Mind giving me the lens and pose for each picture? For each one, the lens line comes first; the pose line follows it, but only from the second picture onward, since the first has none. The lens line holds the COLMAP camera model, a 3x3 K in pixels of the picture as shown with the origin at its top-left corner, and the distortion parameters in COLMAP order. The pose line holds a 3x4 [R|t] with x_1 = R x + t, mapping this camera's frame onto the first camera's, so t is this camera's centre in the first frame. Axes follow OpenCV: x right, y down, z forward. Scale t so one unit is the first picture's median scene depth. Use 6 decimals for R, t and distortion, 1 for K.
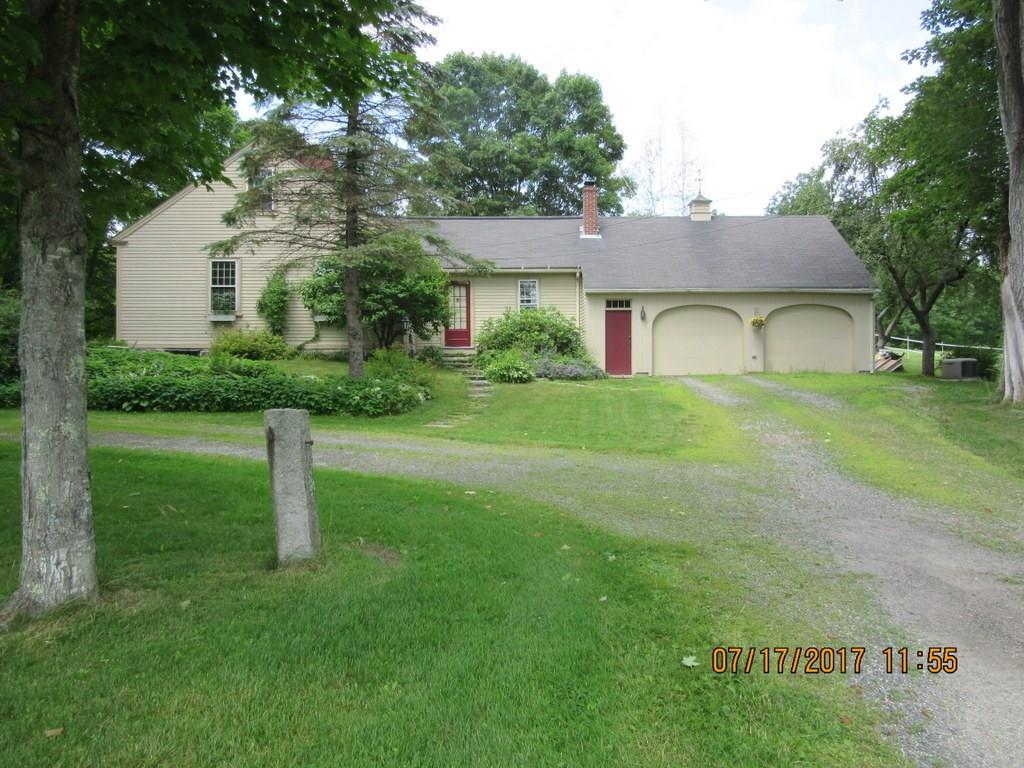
lens RADIAL K [[754.8, 0, 515.1], [0, 754.8, 380.1], [0, 0, 1]] dist [-0.020267, -0.001655]
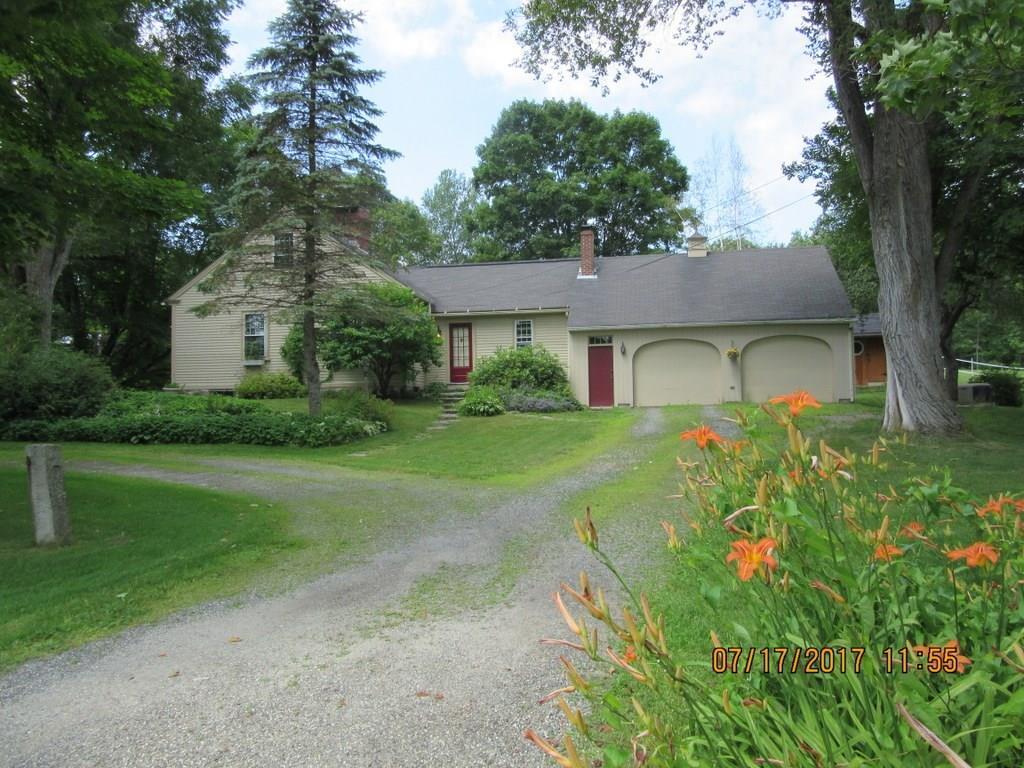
lens RADIAL K [[754.8, 0, 507.7], [0, 754.8, 383.1], [0, 0, 1]] dist [-0.020267, -0.001655]
pose [[0.983368, -0.018869, -0.180642, 0.201237], [0.012881, 0.999330, -0.034262, -0.005160], [0.181168, 0.031365, 0.982952, -0.075470]]
